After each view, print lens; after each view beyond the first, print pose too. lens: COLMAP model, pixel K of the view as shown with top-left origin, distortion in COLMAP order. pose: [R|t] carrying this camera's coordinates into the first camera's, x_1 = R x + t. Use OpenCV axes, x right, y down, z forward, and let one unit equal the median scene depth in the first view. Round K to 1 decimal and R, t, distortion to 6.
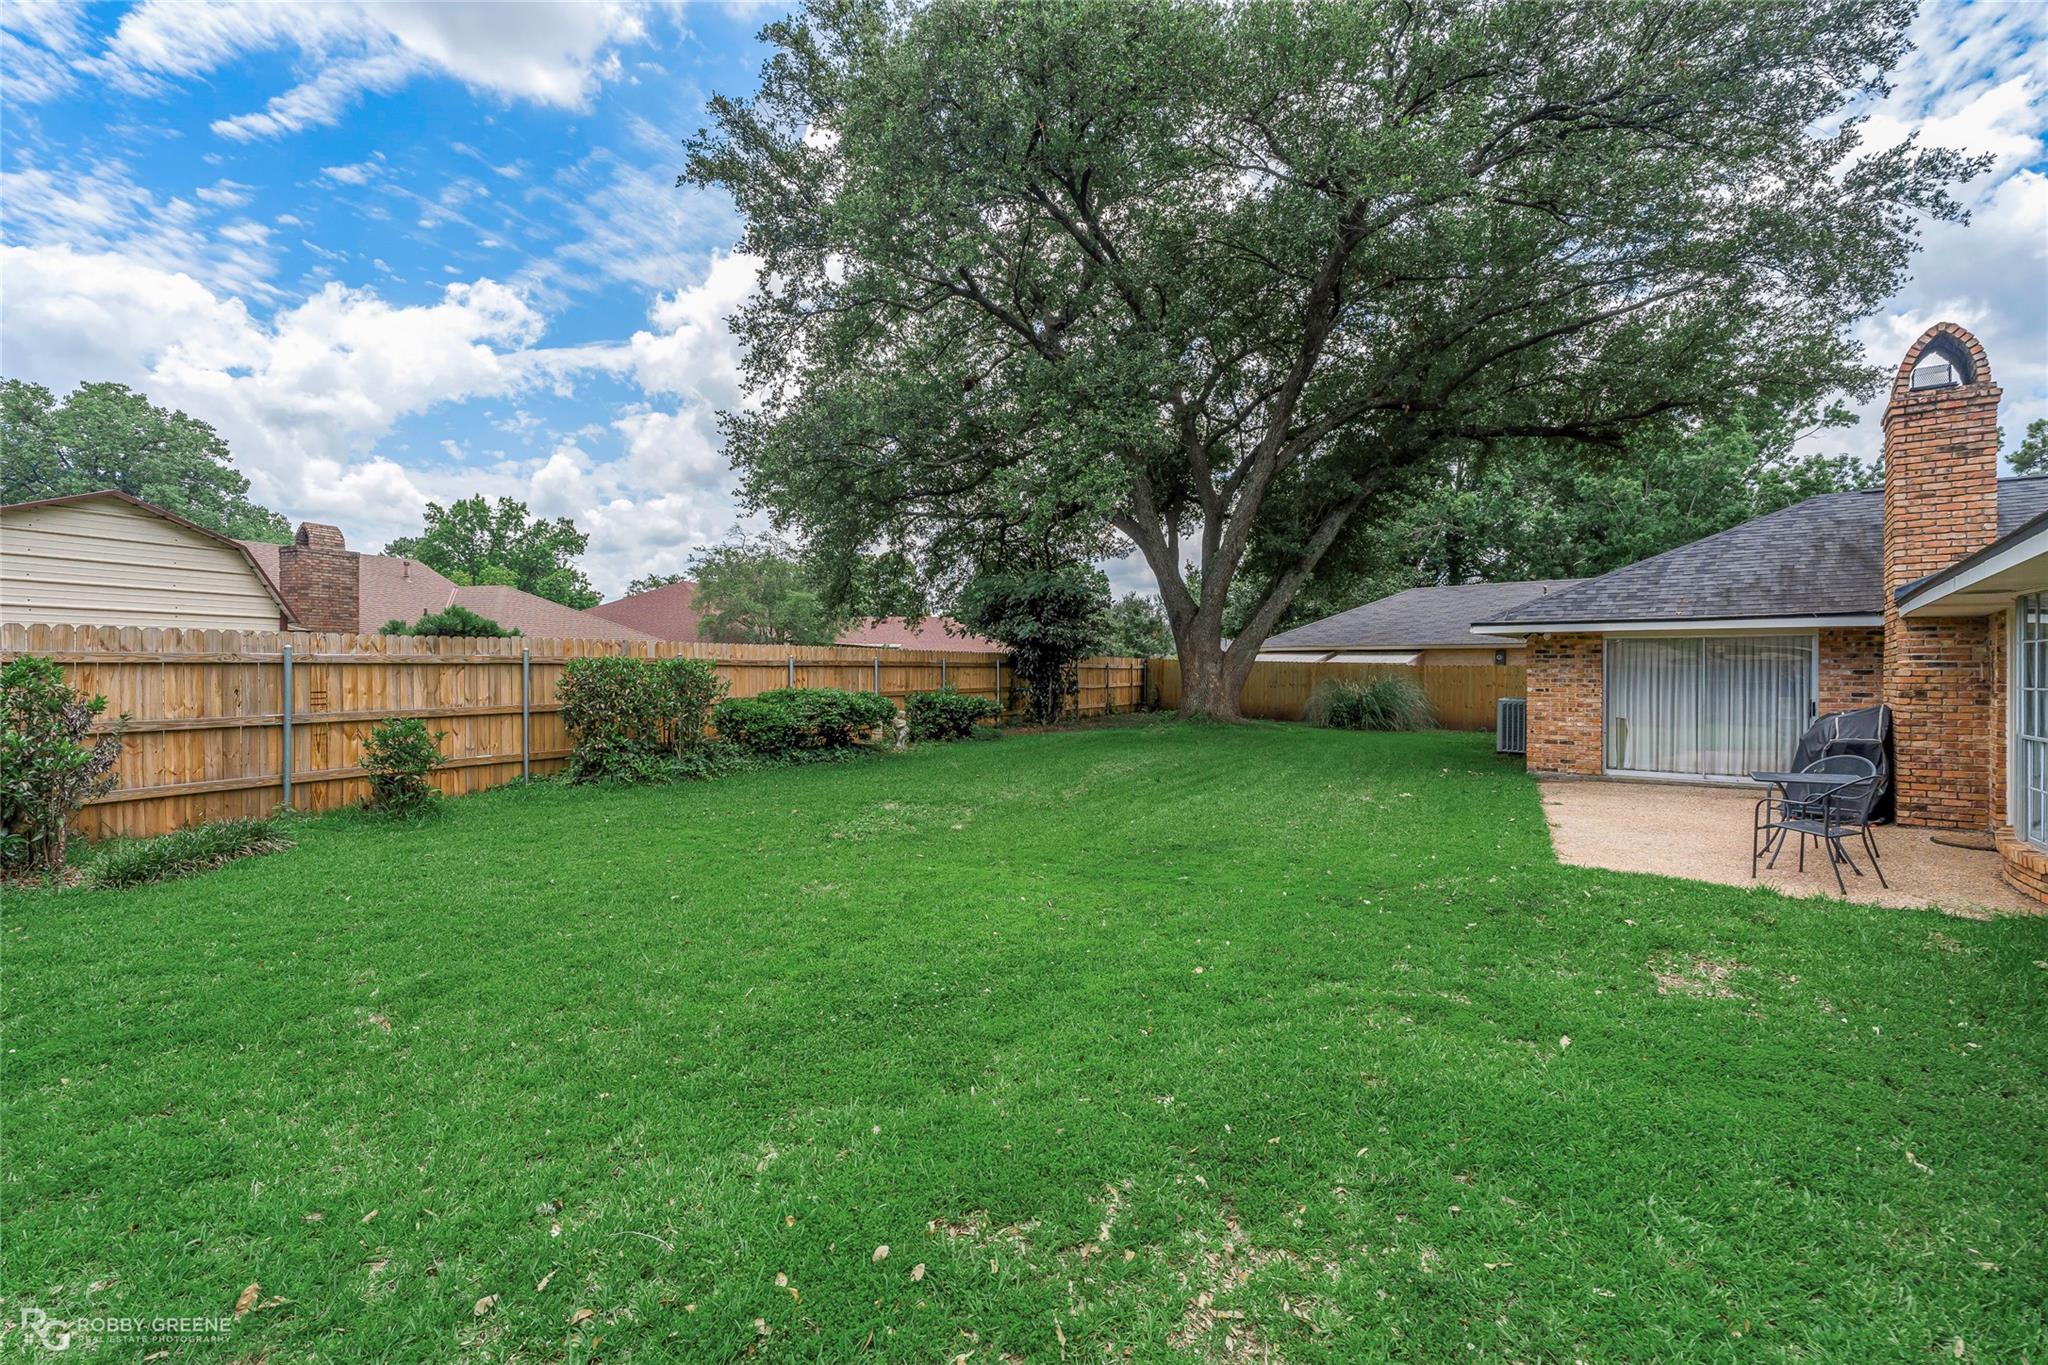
lens RADIAL K [[958.1, 0, 1024.3], [0, 958.1, 663.5], [0, 0, 1]] dist [0.000295, 0.000602]
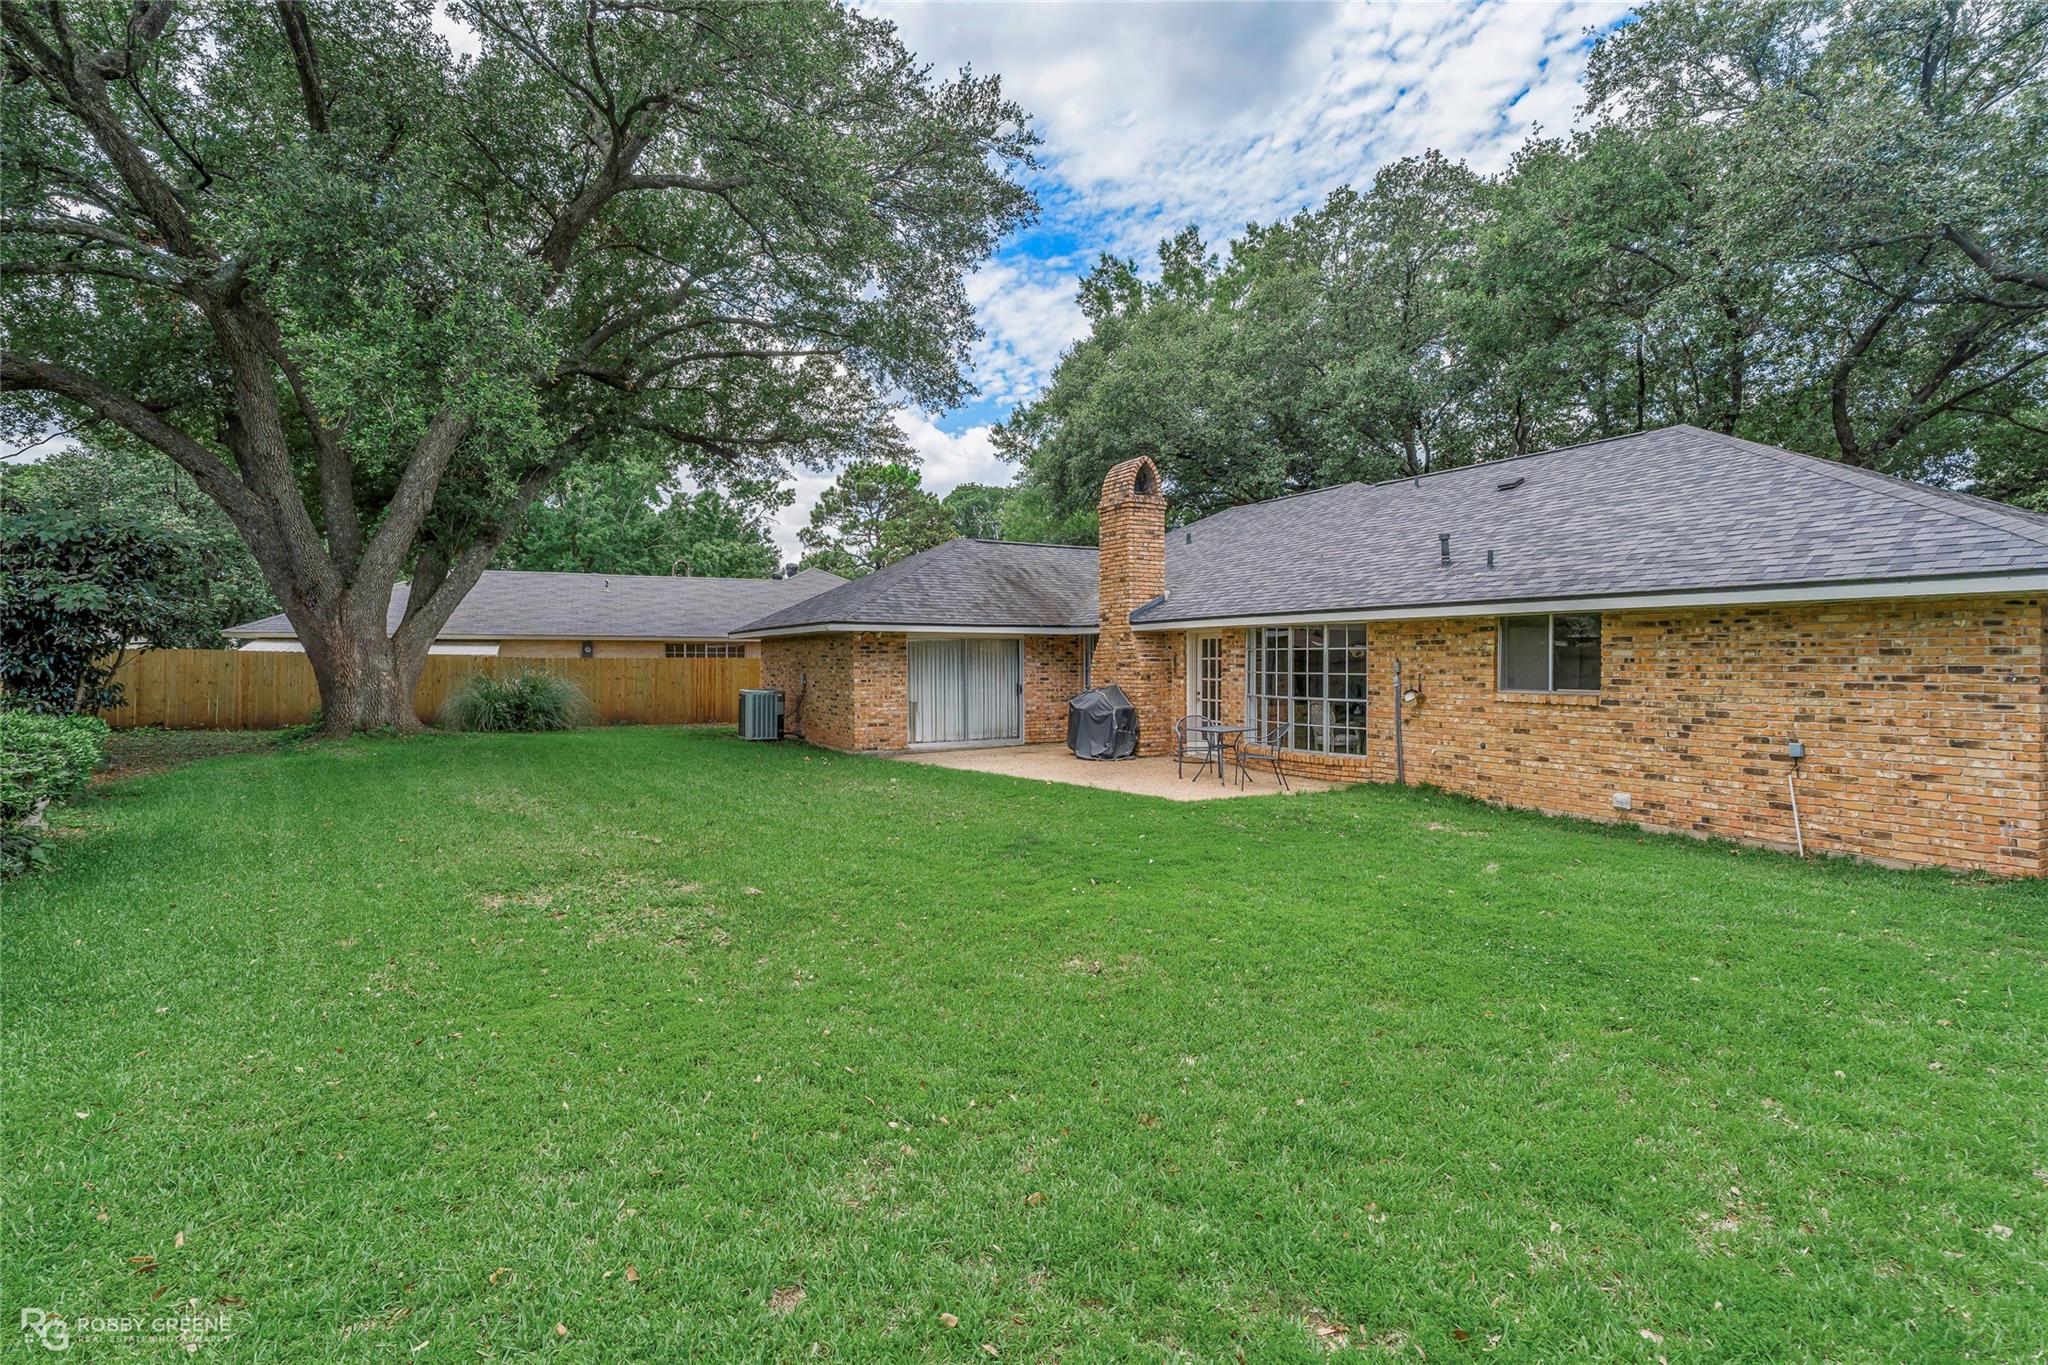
lens RADIAL K [[958.1, 0, 1024.3], [0, 958.1, 663.5], [0, 0, 1]] dist [0.000295, 0.000602]
pose [[0.339348, -0.005770, 0.940643, -0.328905], [-0.004414, 0.999960, 0.007727, -0.002051], [-0.940651, -0.006774, 0.339309, 0.293134]]
